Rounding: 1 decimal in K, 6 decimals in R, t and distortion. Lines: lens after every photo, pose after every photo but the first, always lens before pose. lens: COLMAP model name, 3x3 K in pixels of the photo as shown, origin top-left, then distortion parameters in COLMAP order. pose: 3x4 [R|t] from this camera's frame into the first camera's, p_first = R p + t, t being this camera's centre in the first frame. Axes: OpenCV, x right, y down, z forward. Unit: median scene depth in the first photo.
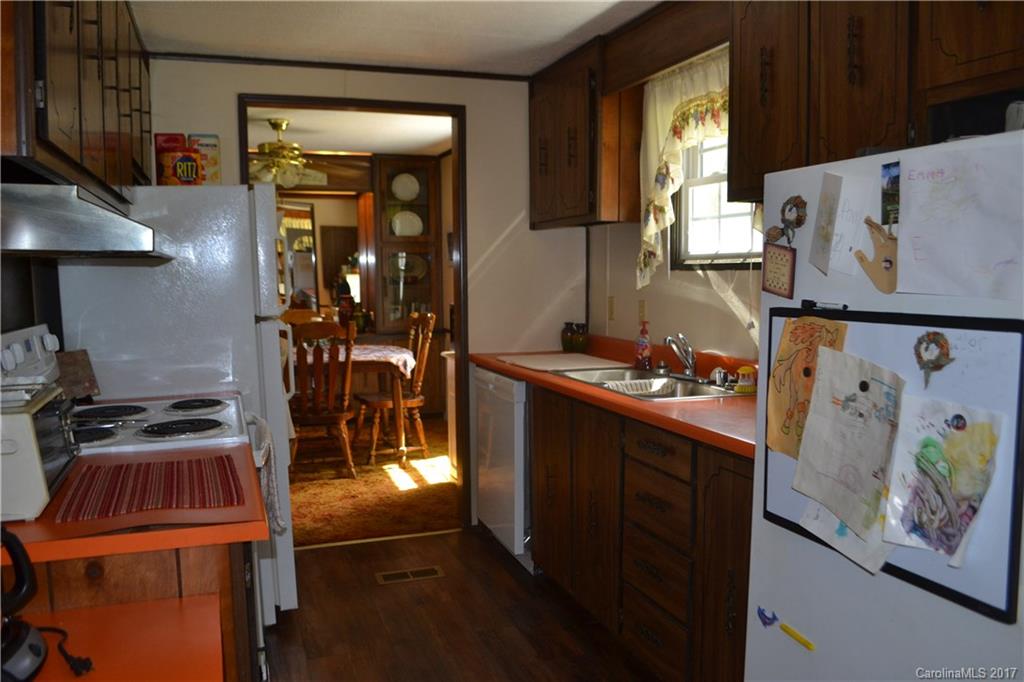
lens RADIAL K [[814.5, 0, 508.8], [0, 814.5, 339.8], [0, 0, 1]] dist [-0.084134, 0.005620]
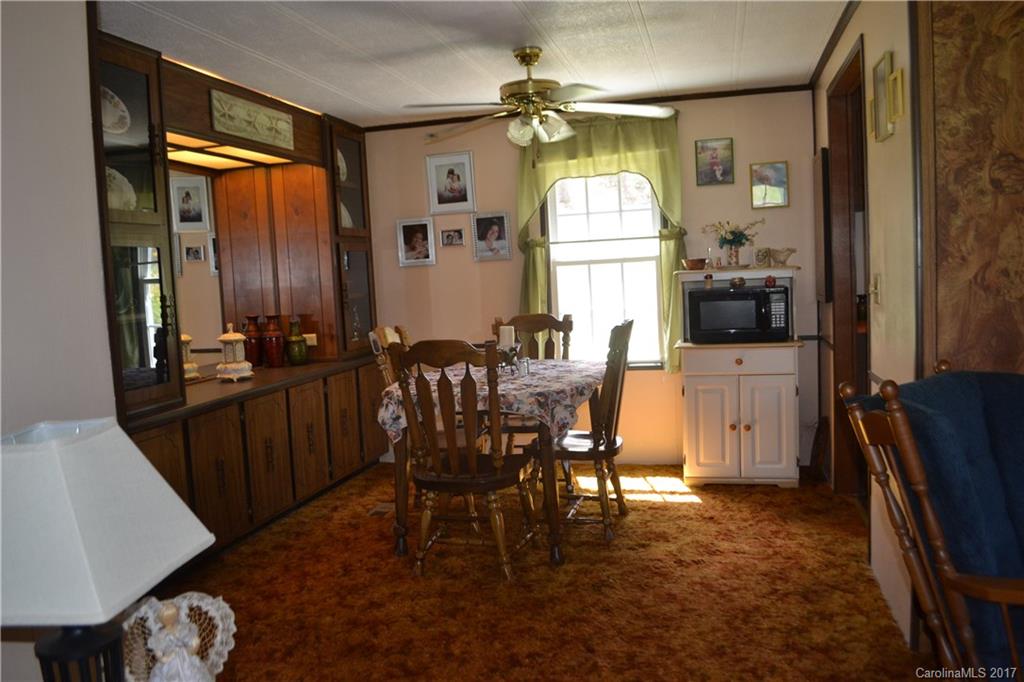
lens RADIAL K [[814.5, 0, 508.8], [0, 814.5, 339.8], [0, 0, 1]] dist [-0.084134, 0.005620]
pose [[0.588299, -0.094001, 0.803161, -0.957996], [0.122627, 0.992104, 0.026293, -0.037120], [-0.799291, 0.083022, 0.595181, 0.643731]]
